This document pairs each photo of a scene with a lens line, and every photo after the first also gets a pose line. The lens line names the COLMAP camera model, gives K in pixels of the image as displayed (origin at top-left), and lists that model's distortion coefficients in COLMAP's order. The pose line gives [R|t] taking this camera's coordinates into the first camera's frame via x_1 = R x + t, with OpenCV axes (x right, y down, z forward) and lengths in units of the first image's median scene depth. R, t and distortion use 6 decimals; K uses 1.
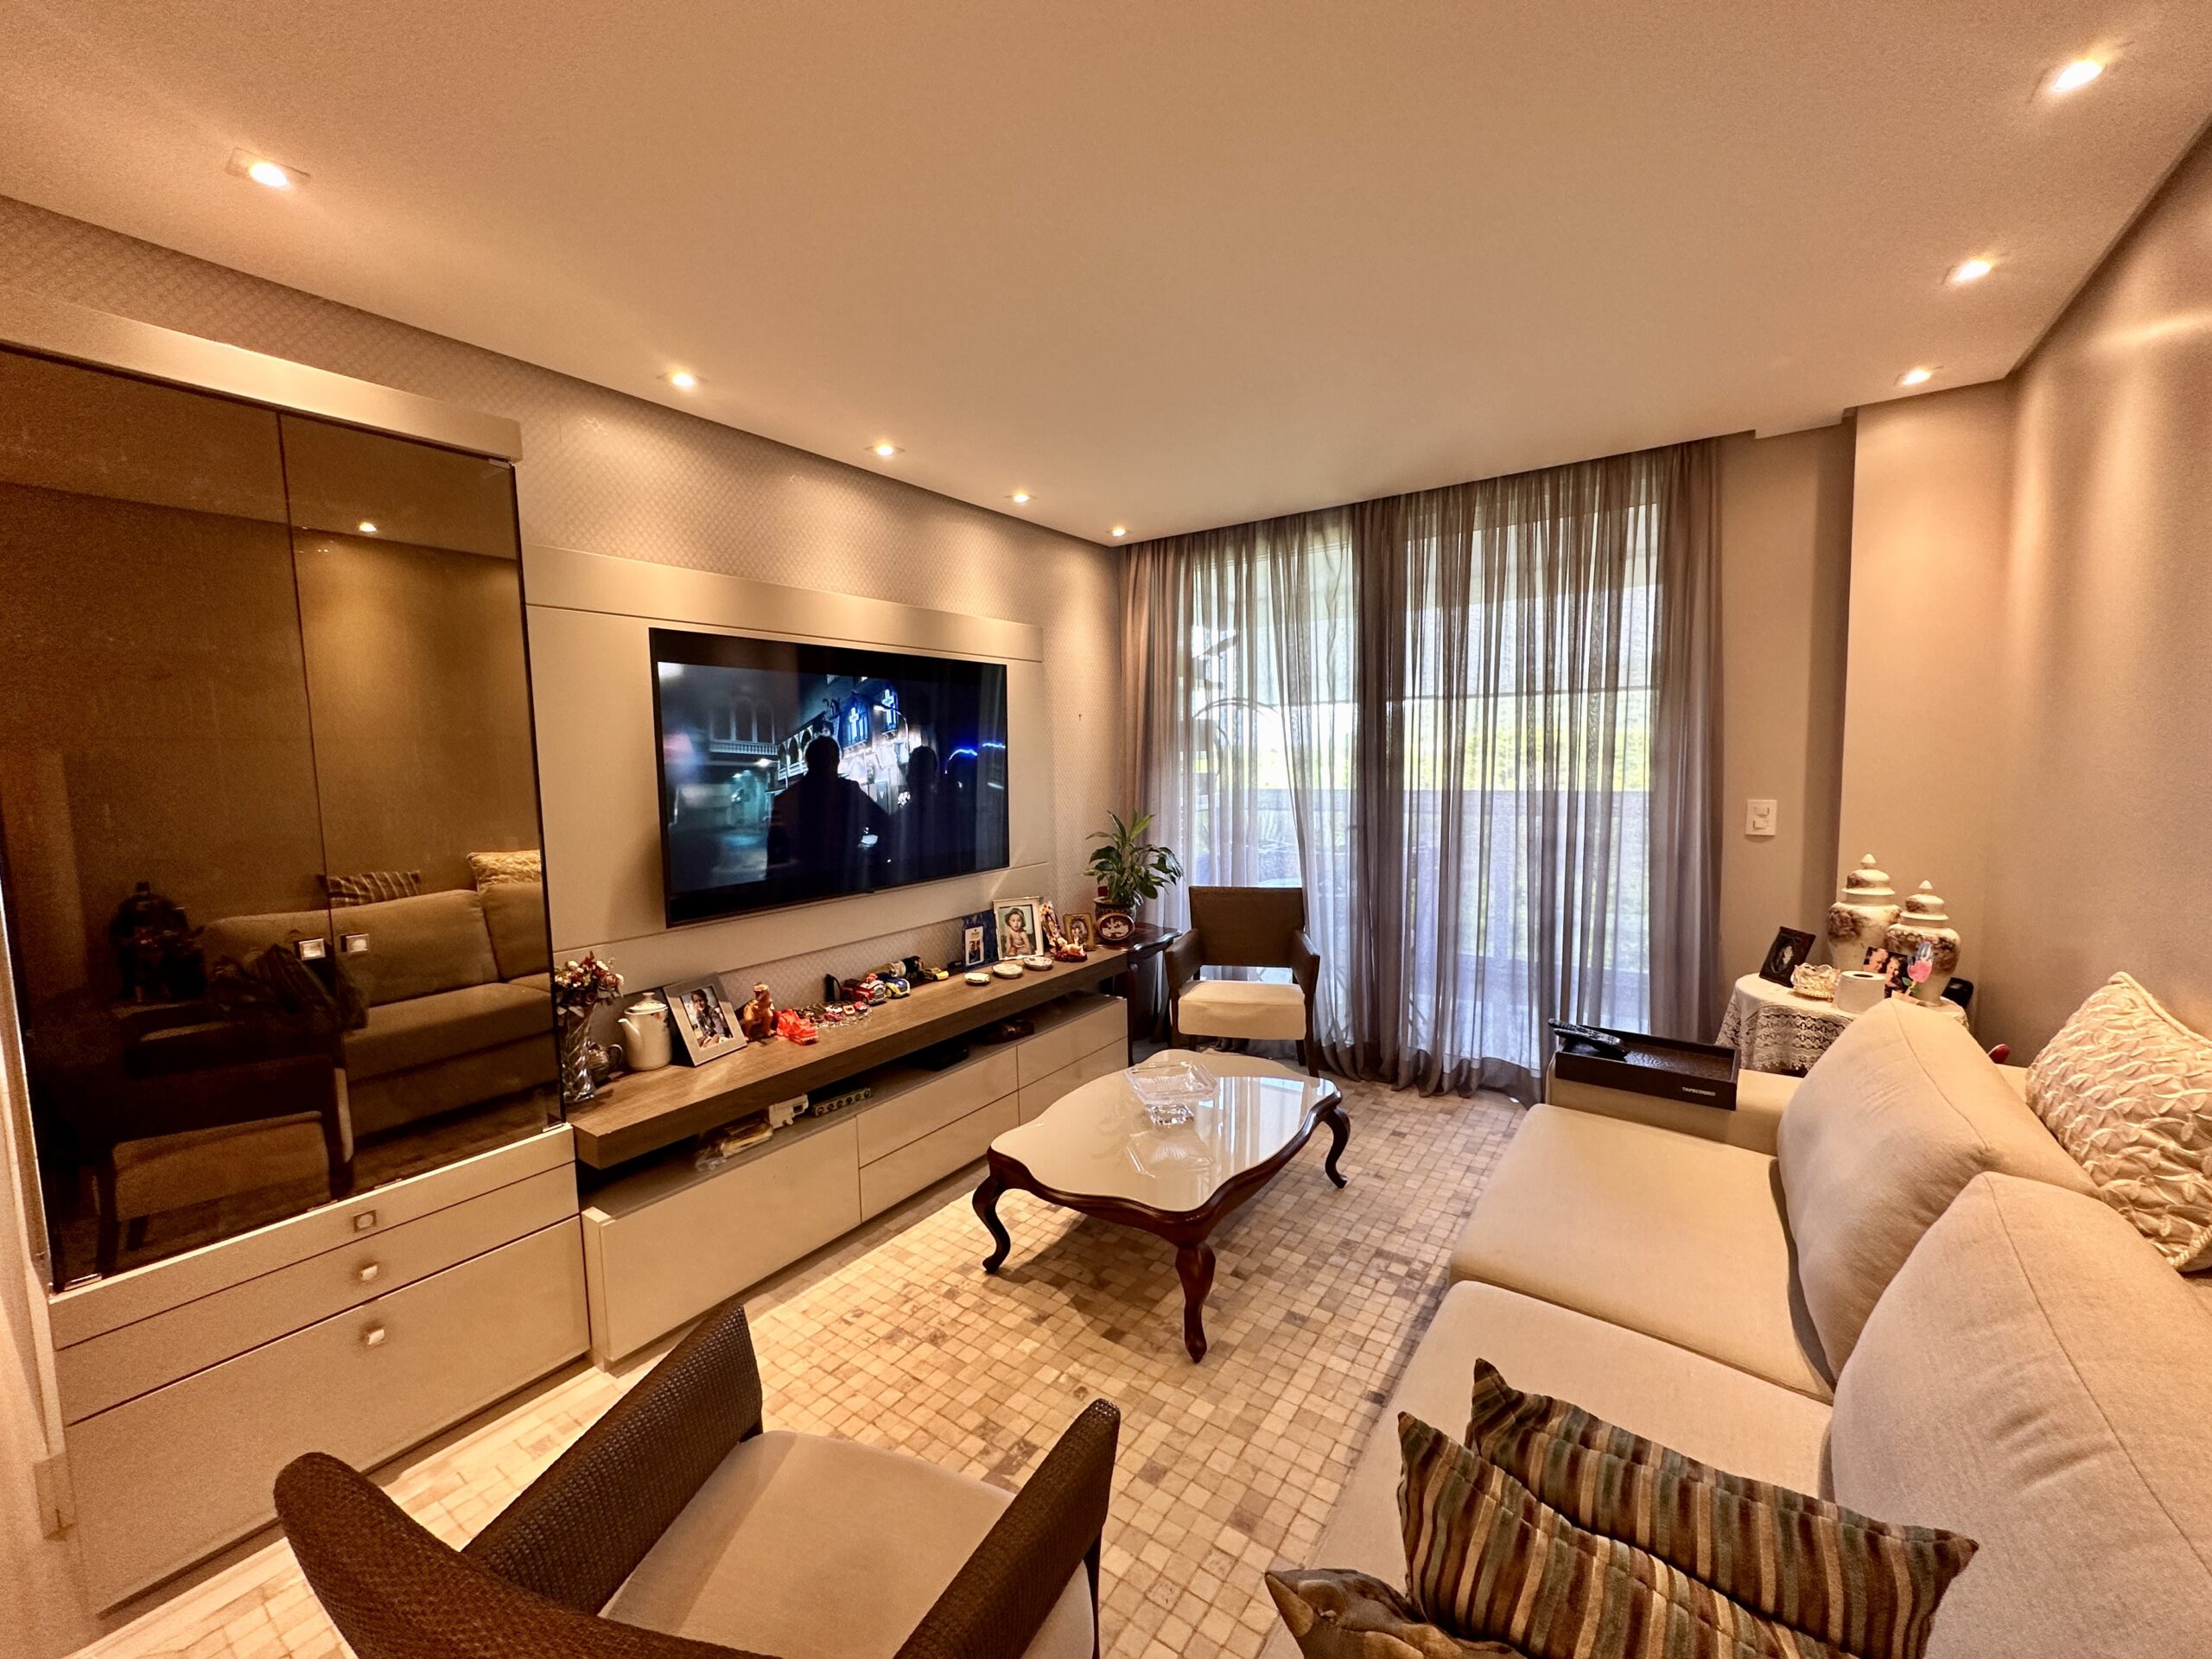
lens RADIAL K [[876.8, 0, 1106.0], [0, 876.8, 829.5], [0, 0, 1]] dist [-0.002458, -0.000066]
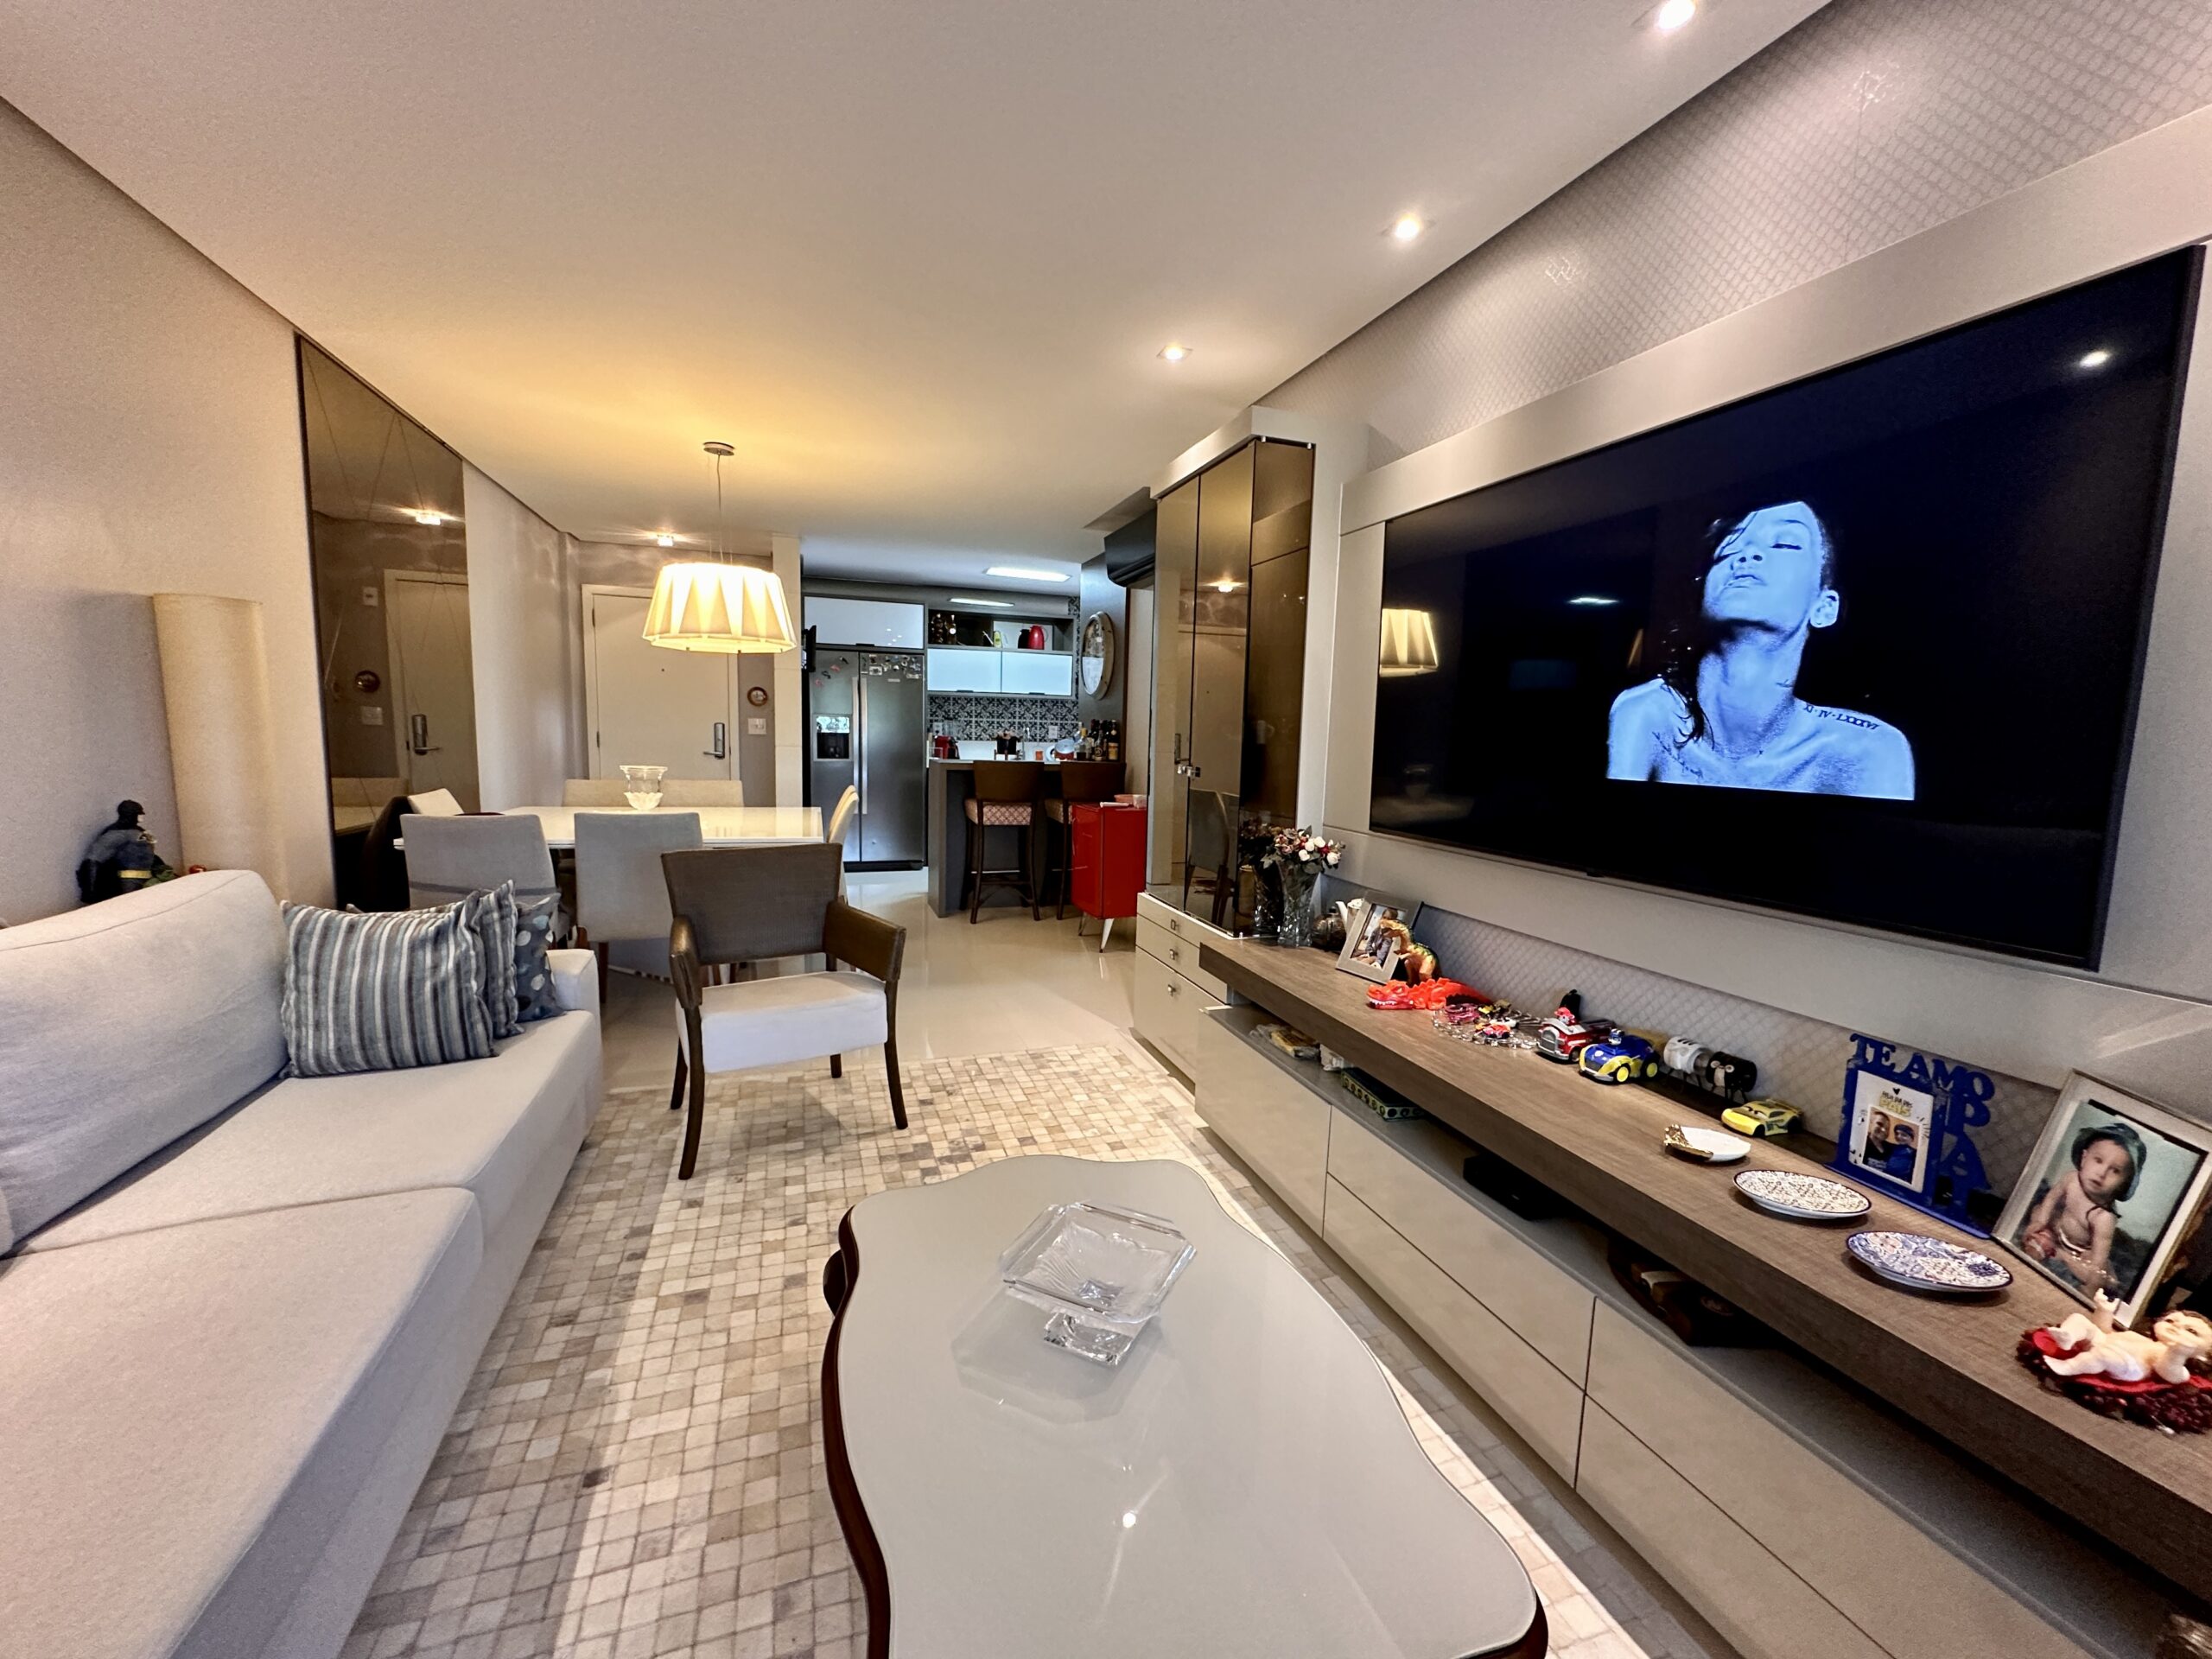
lens RADIAL K [[900.8, 0, 1106.0], [0, 900.8, 829.5], [0, 0, 1]] dist [-0.000010, 0.000005]
pose [[-0.596026, 0.092383, -0.797633, 0.376572], [-0.086591, 0.980172, 0.178229, -0.033571], [0.798282, 0.175297, -0.576209, 1.045930]]
